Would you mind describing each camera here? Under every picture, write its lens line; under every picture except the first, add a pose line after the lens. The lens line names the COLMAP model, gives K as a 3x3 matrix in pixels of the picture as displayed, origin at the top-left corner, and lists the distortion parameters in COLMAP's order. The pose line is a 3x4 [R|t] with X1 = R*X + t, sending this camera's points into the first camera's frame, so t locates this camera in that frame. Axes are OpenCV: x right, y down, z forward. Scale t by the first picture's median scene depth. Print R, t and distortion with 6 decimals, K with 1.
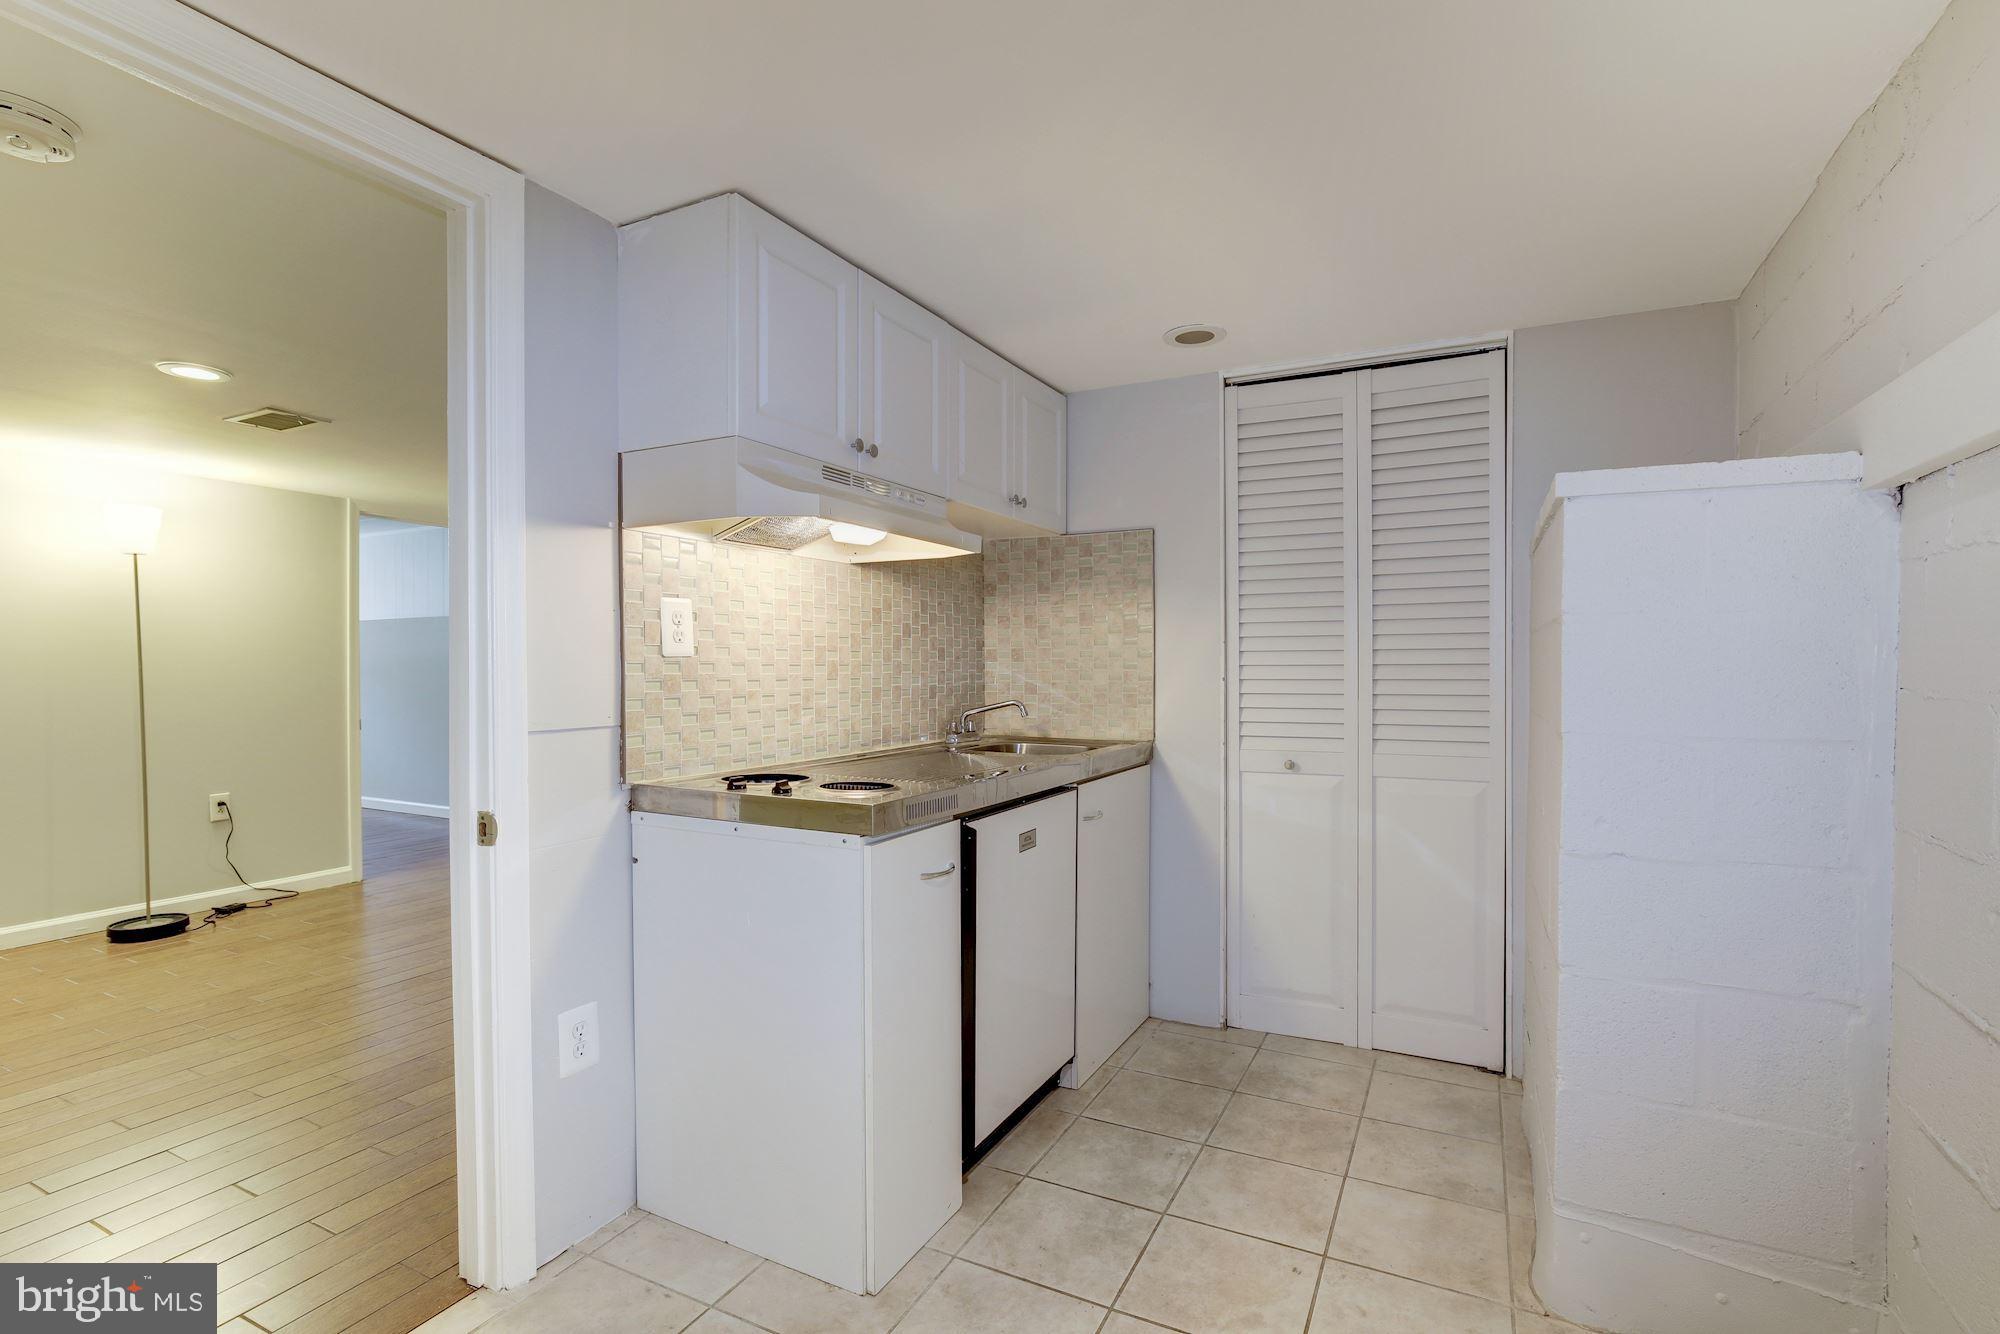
lens RADIAL K [[944.3, 0, 991.0], [0, 944.3, 668.7], [0, 0, 1]] dist [-0.006086, -0.000708]
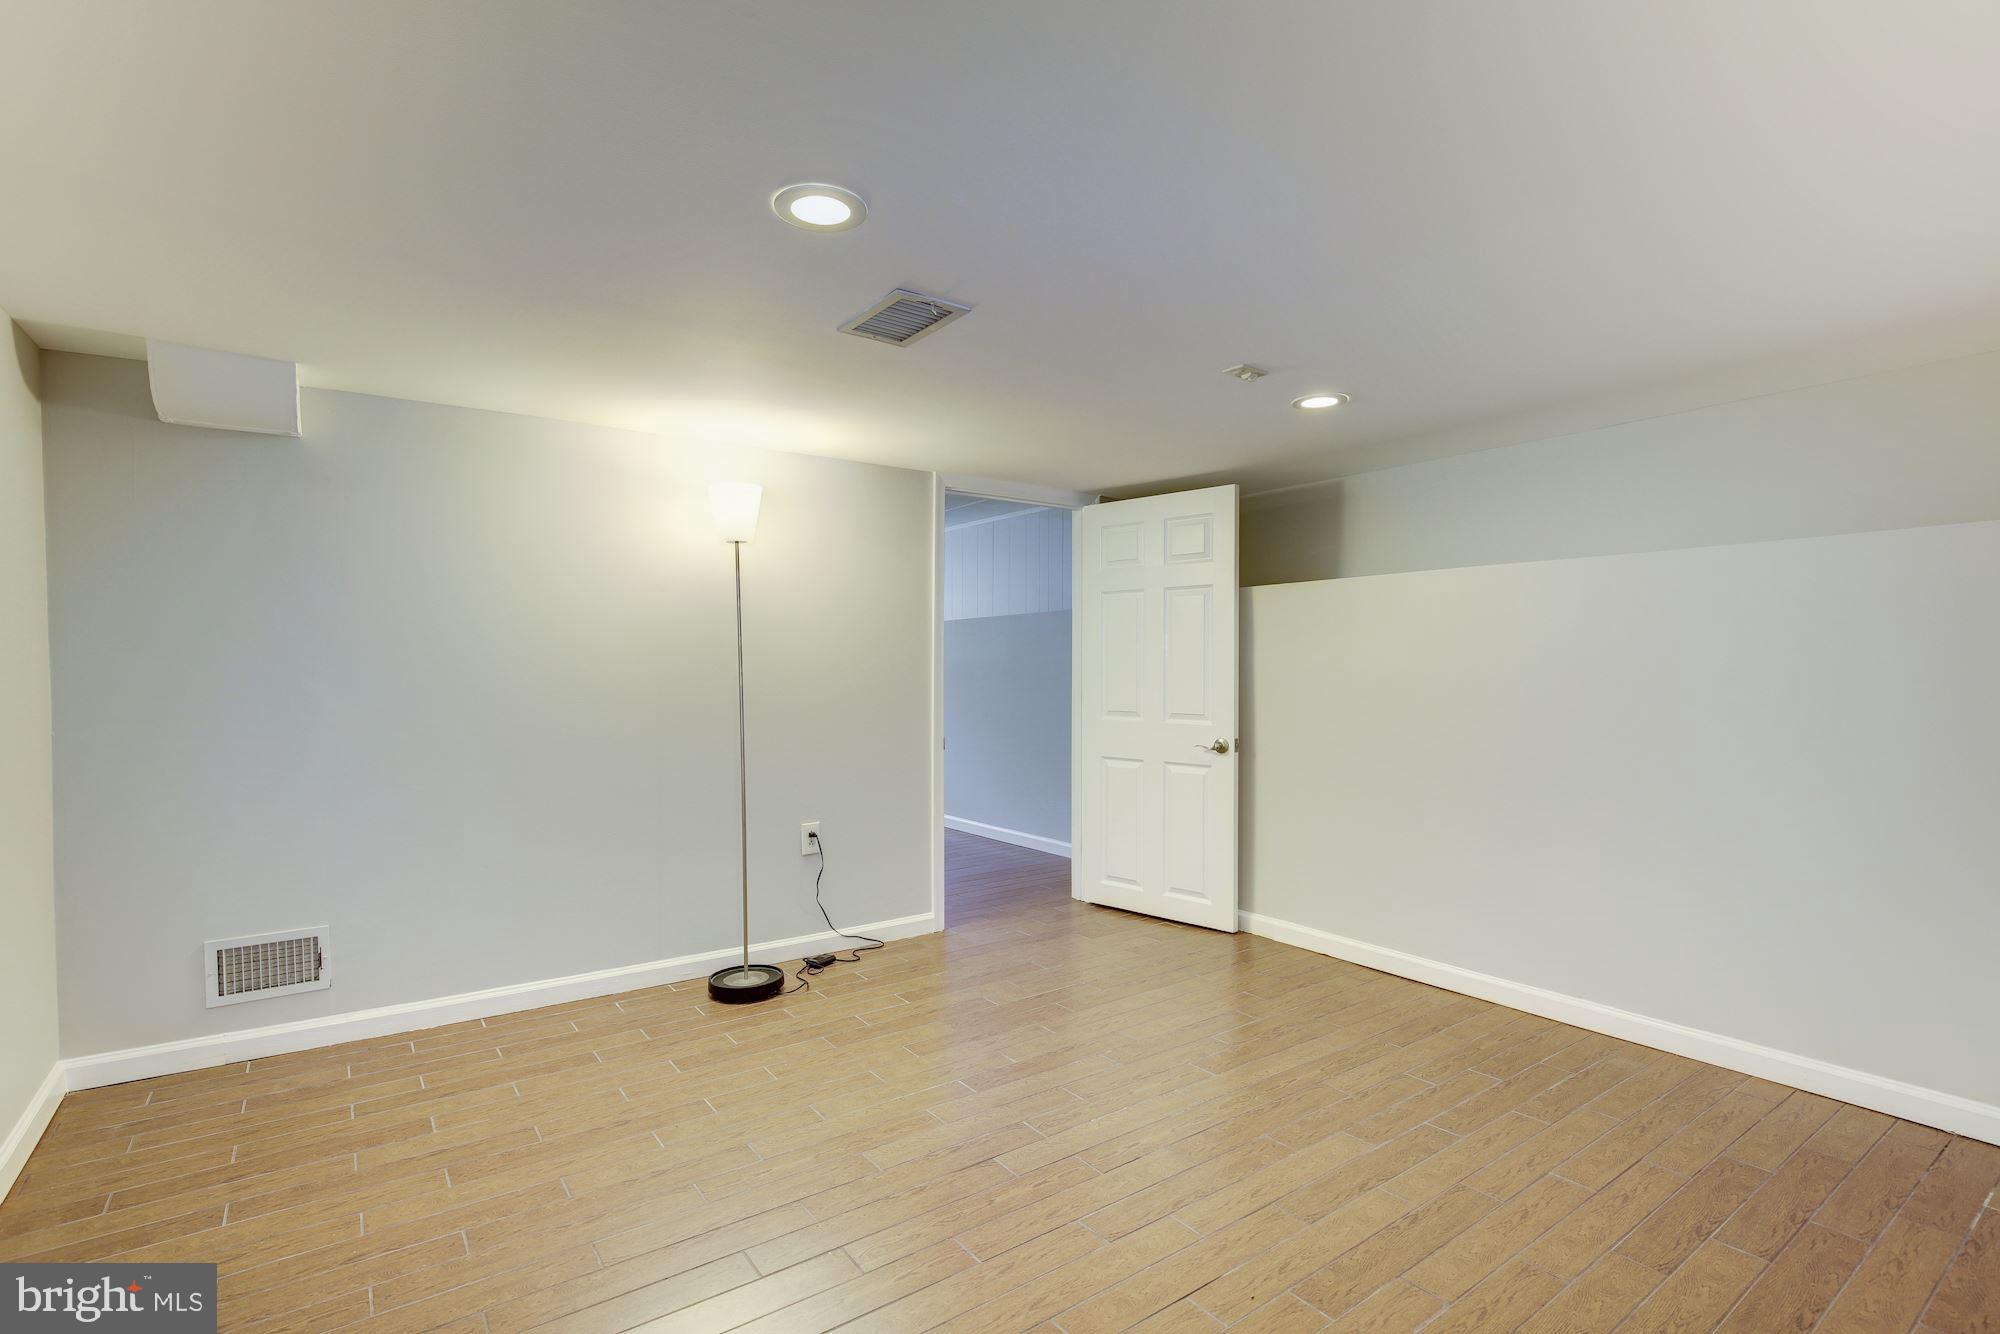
lens RADIAL K [[944.3, 0, 1002.4], [0, 944.3, 669.8], [0, 0, 1]] dist [-0.006086, -0.000708]
pose [[0.896956, 0.002058, -0.442116, -0.288217], [-0.004918, 0.999974, -0.005322, -0.003123], [0.442093, 0.006947, 0.896942, 0.309120]]
